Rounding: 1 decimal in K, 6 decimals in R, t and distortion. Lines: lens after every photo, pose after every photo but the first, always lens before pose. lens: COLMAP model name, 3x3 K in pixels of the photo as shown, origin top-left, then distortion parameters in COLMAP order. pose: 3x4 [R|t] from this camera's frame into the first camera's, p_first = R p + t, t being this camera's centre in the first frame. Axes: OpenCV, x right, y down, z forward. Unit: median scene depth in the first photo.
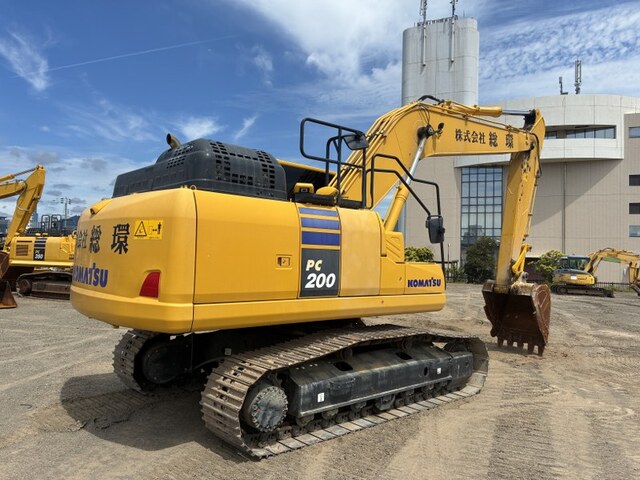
lens RADIAL K [[512.2, 0, 320.0], [0, 512.2, 240.0], [0, 0, 1]] dist [0.031035, -0.005762]
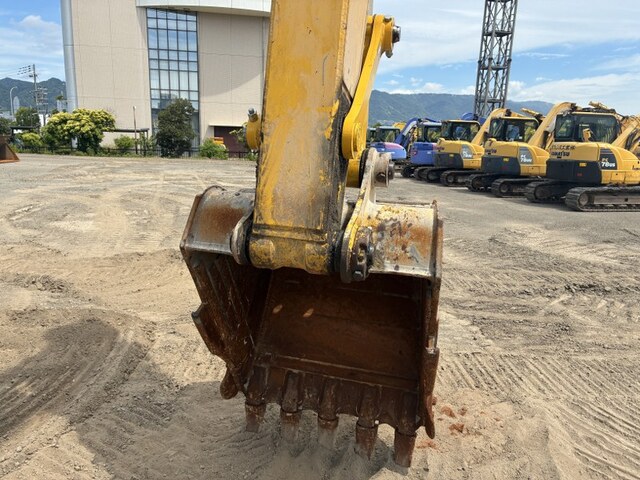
lens RADIAL K [[497.3, 0, 320.0], [0, 497.3, 240.0], [0, 0, 1]] dist [0.030287, -0.000203]
pose [[0.838124, -0.111305, 0.534003, 0.050033], [-0.026994, 0.969298, 0.244404, 0.009153], [-0.544812, -0.219255, 0.809387, 0.159028]]
